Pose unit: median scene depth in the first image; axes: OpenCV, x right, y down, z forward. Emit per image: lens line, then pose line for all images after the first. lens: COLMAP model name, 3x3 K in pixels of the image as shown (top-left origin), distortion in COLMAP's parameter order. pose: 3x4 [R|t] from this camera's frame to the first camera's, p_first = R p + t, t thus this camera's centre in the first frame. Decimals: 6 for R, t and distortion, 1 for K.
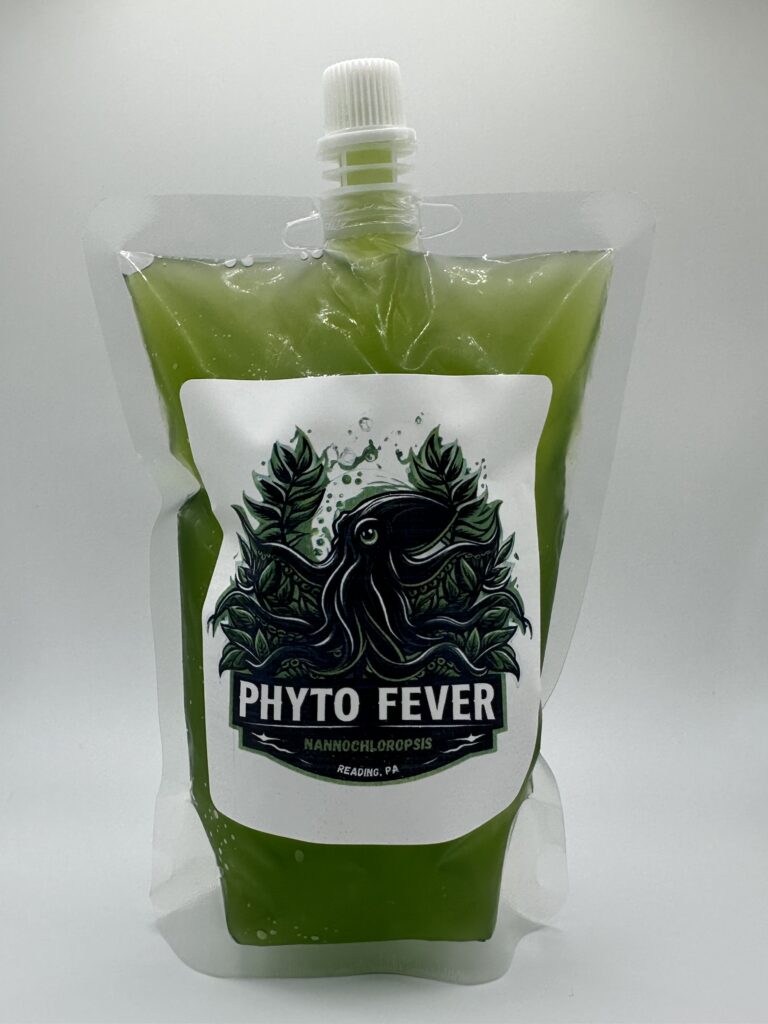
lens RADIAL K [[1015.6, 0, 384.0], [0, 1015.6, 512.0], [0, 0, 1]] dist [-0.002587, -0.000249]
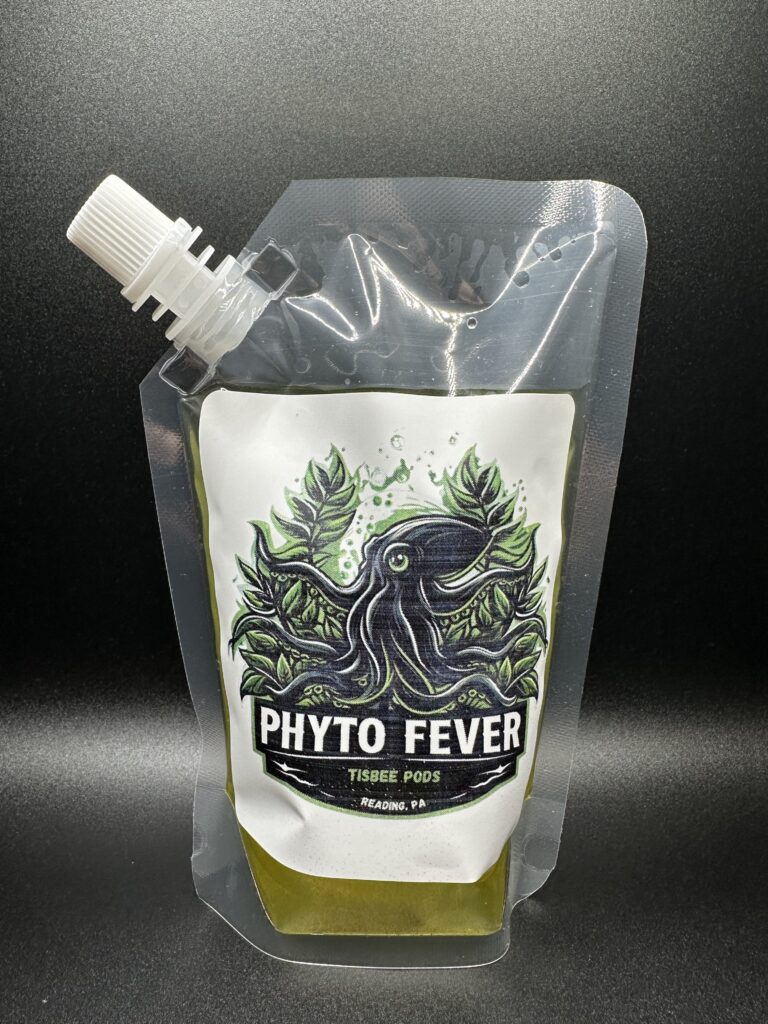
lens RADIAL K [[715.4, 0, 384.0], [0, 715.4, 512.0], [0, 0, 1]] dist [0.750346, 0.000055]
pose [[0.998809, 0.025911, -0.041353, -0.001283], [-0.026738, 0.999451, -0.019569, -0.006278], [0.040823, 0.020651, 0.998953, 0.296525]]
